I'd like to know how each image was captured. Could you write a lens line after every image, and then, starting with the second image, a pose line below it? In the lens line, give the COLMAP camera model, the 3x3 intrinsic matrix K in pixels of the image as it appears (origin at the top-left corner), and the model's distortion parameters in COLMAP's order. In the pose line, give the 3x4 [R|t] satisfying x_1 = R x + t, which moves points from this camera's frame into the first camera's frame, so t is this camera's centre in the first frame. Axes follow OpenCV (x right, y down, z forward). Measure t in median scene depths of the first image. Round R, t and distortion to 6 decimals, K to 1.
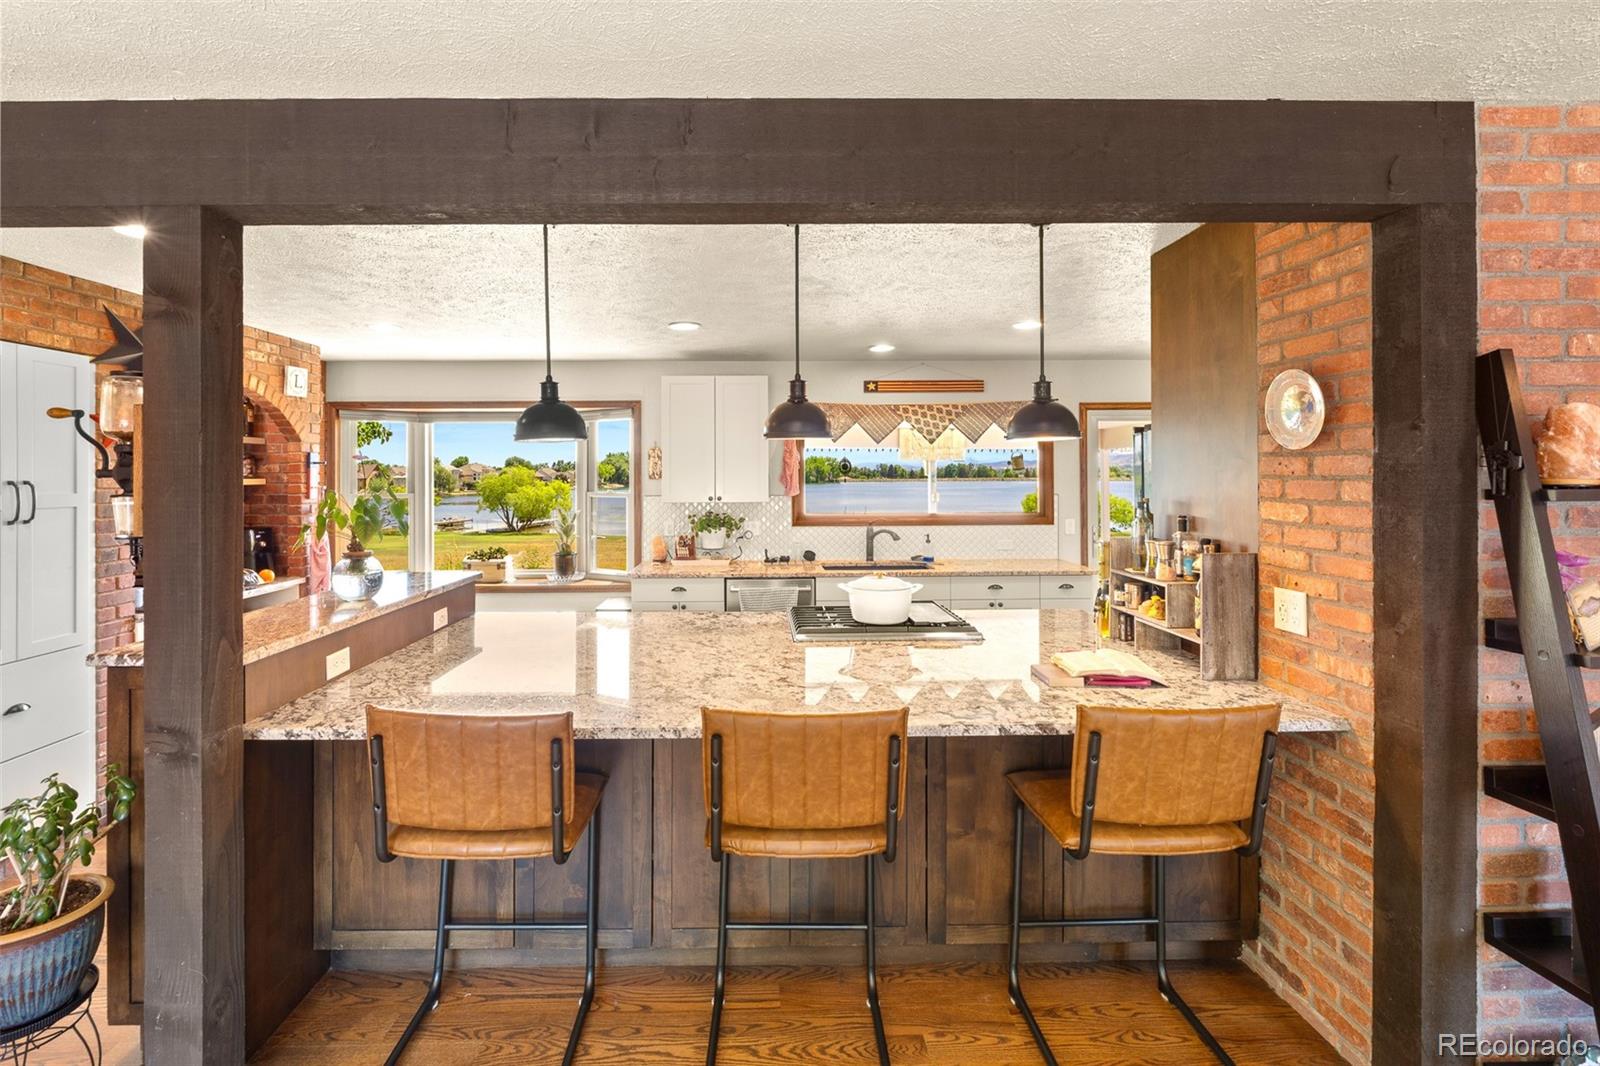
lens RADIAL K [[698.0, 0, 763.3], [0, 698.0, 487.4], [0, 0, 1]] dist [-0.008144, 0.000832]
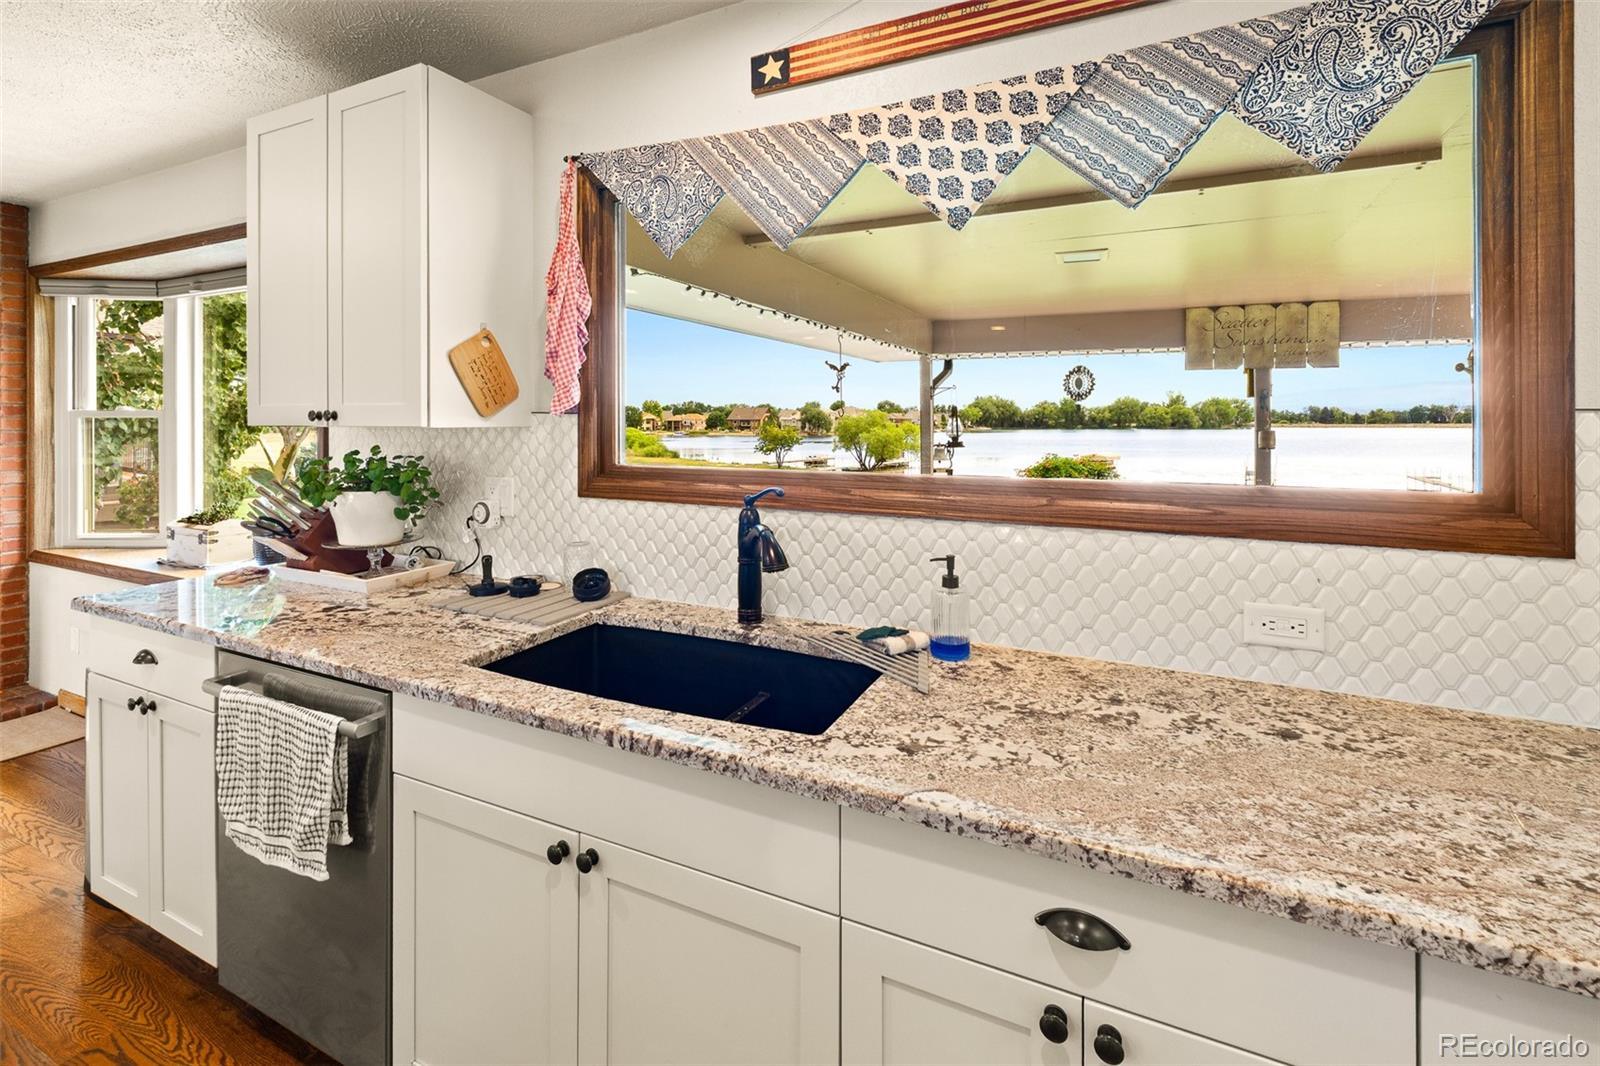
lens RADIAL K [[698.0, 0, 805.9], [0, 698.0, 413.4], [0, 0, 1]] dist [-0.008144, 0.000832]
pose [[0.893781, 0.001682, -0.448501, 0.389645], [-0.012451, 0.999701, -0.021063, 0.022434], [0.448331, 0.024410, 0.893534, 0.912838]]
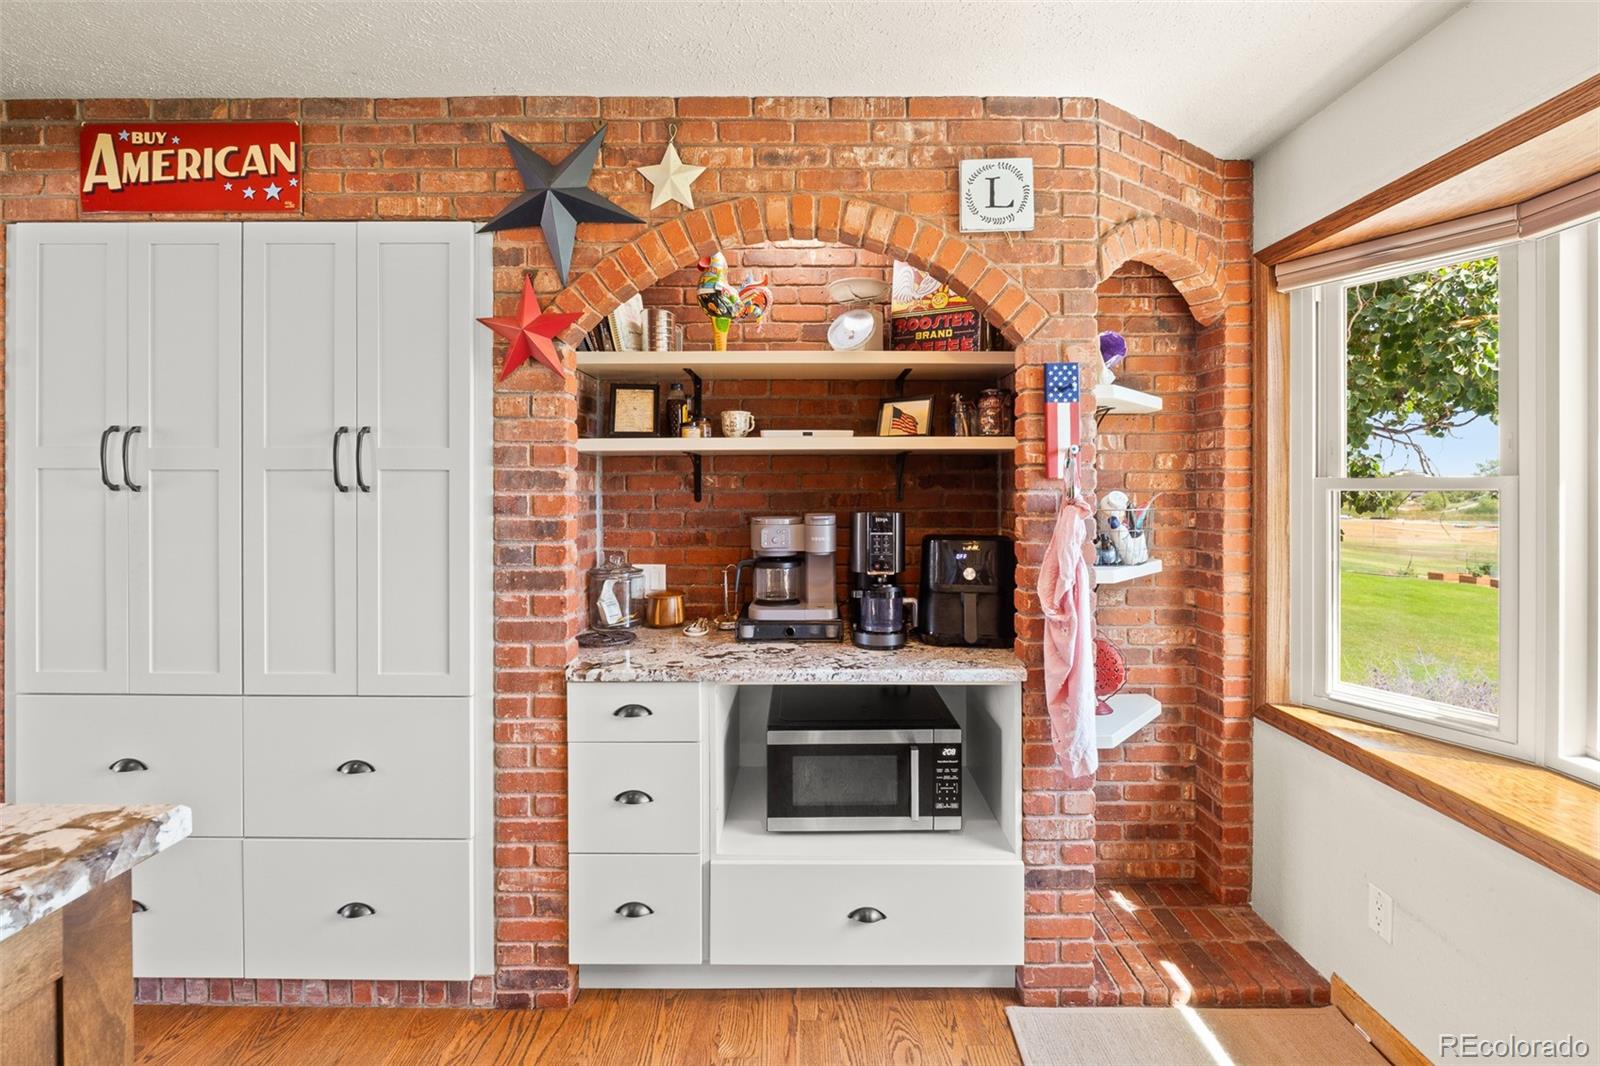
lens RADIAL K [[698.0, 0, 812.2], [0, 698.0, 486.5], [0, 0, 1]] dist [-0.008144, 0.000832]
pose [[-0.009903, 0.003763, -0.999944, -0.259157], [-0.019631, 0.999799, 0.003957, 0.023662], [0.999758, 0.019669, -0.009827, 0.919802]]
